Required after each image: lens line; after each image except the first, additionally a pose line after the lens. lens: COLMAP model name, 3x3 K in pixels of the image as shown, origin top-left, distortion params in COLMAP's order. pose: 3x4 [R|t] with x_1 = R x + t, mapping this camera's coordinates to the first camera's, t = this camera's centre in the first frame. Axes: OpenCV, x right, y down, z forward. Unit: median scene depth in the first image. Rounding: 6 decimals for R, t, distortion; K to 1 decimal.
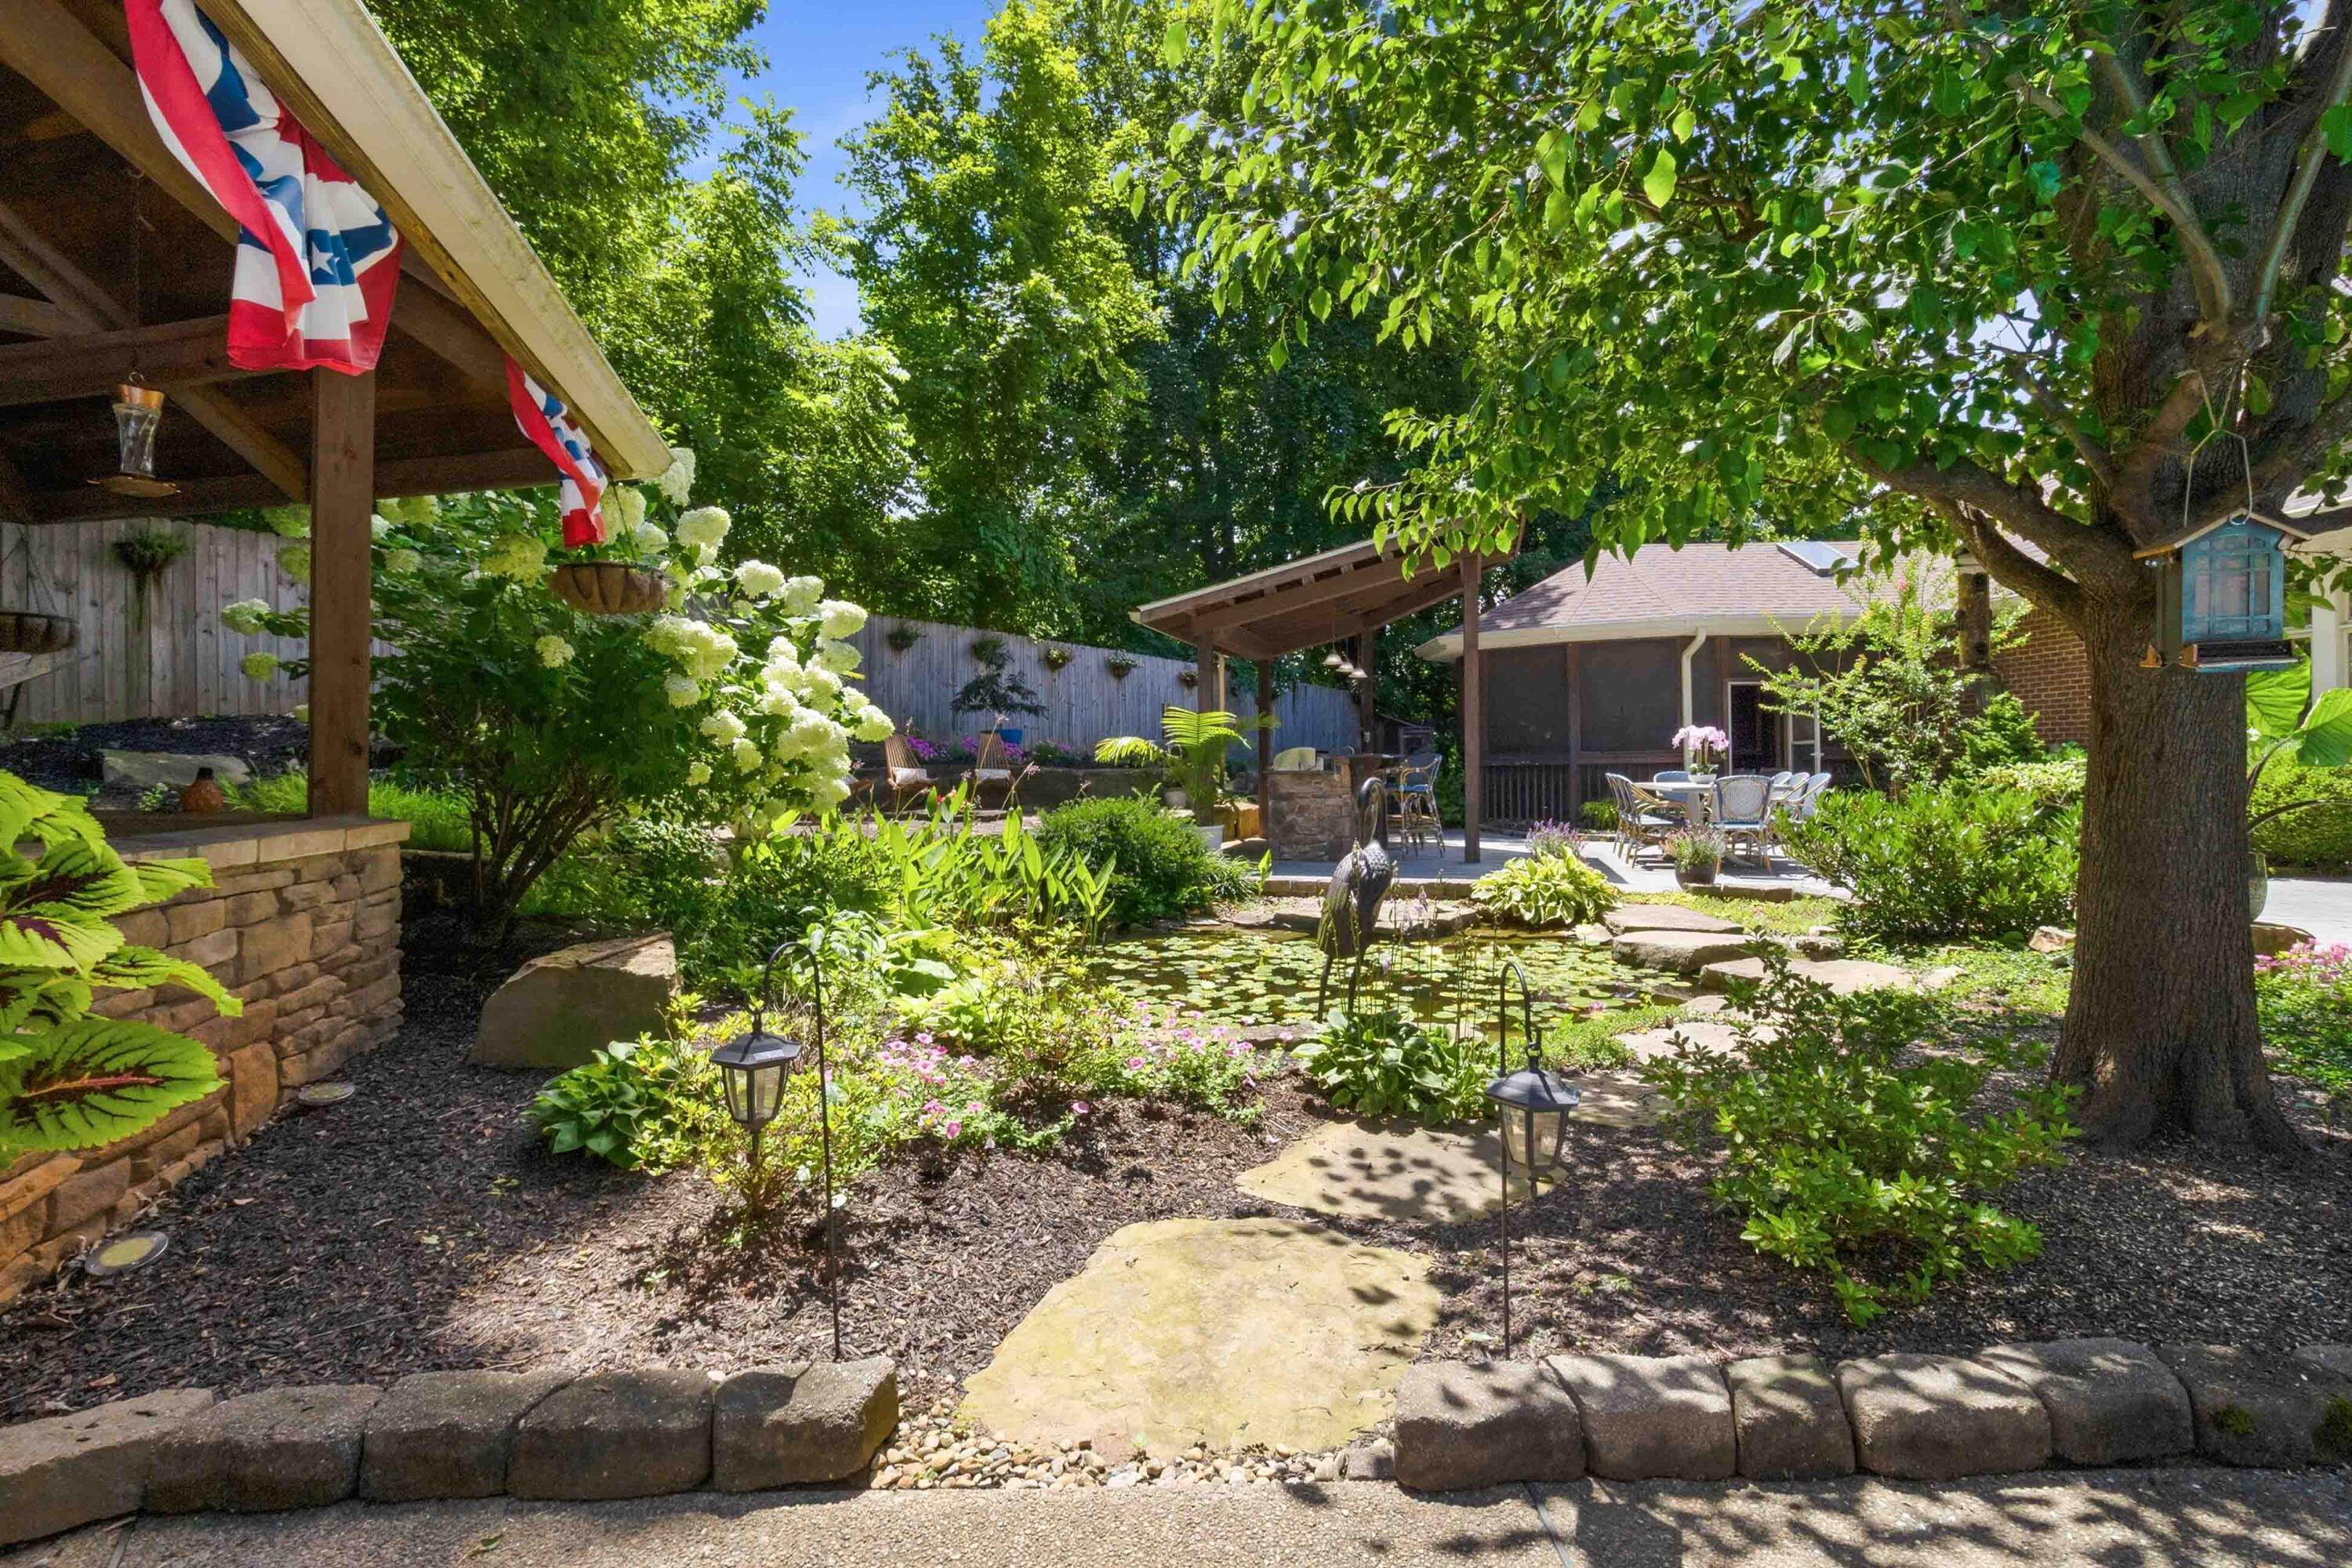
lens RADIAL K [[679.5, 0, 1164.3], [0, 679.5, 777.5], [0, 0, 1]] dist [-0.000714, -0.000011]
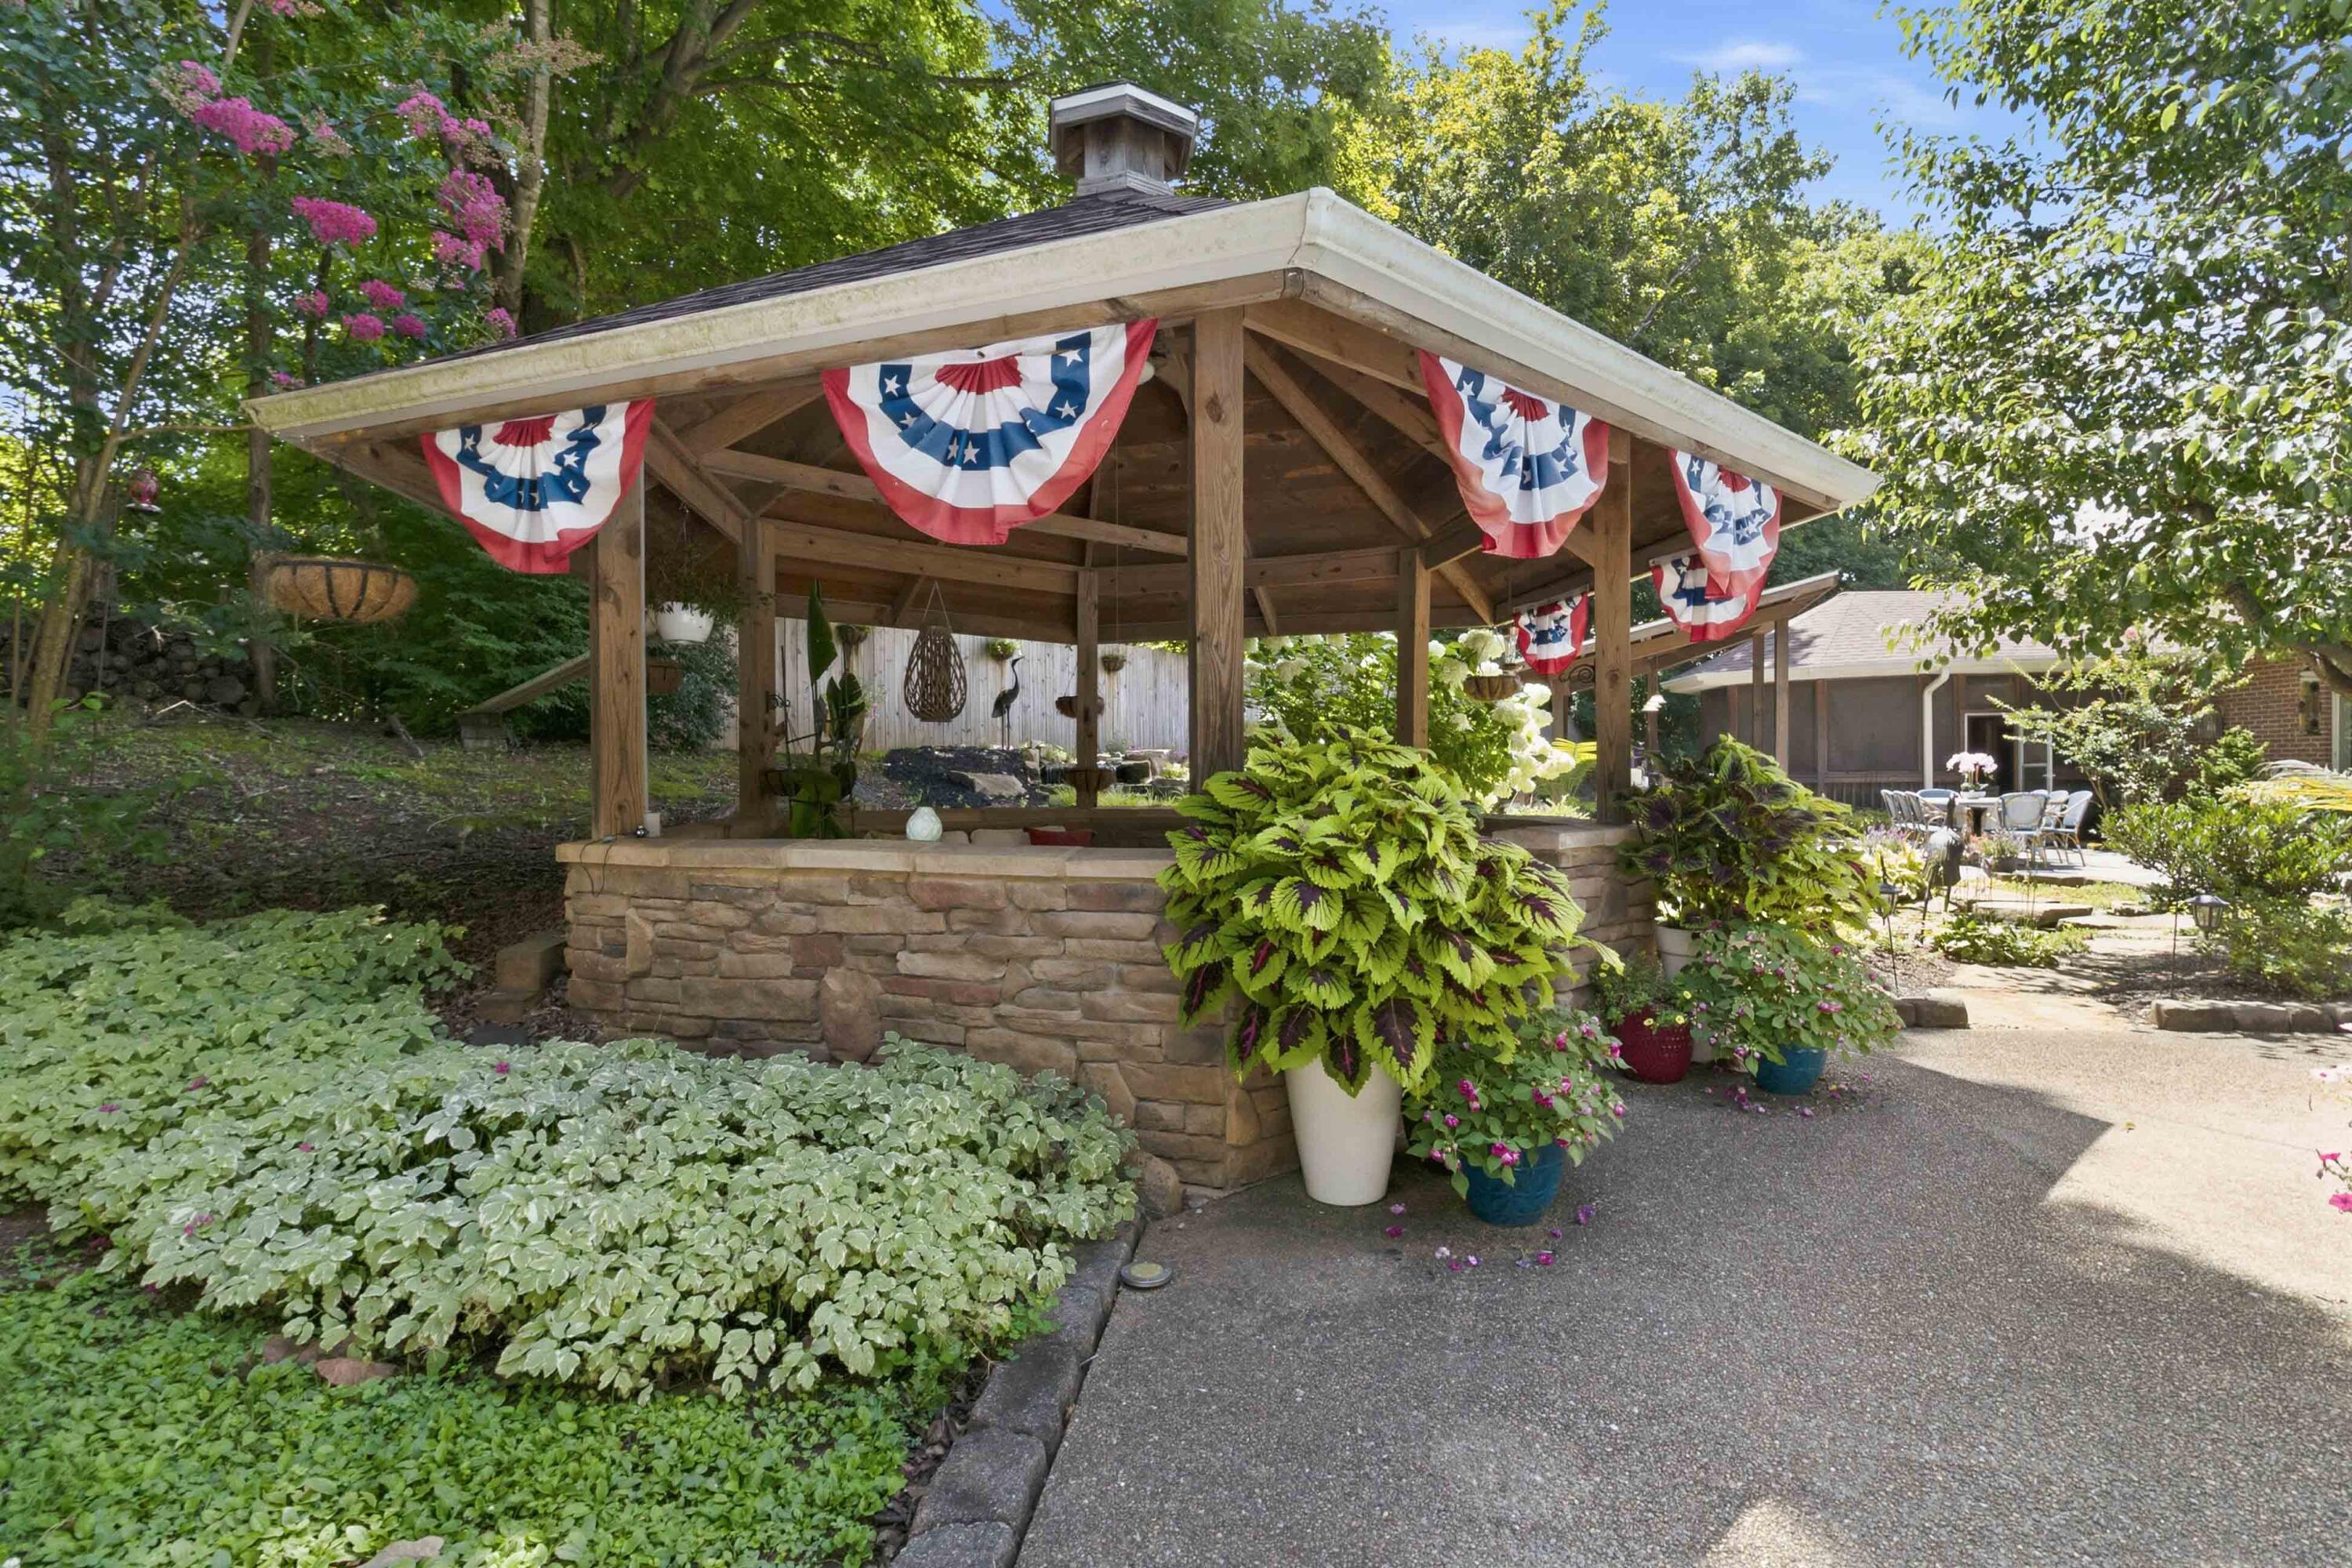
lens RADIAL K [[679.5, 0, 1186.8], [0, 679.5, 789.8], [0, 0, 1]] dist [-0.000714, -0.000011]
pose [[0.997853, 0.006514, -0.065163, -0.496234], [-0.006725, 0.999973, -0.003013, 0.004528], [0.065142, 0.003445, 0.997870, -0.298602]]
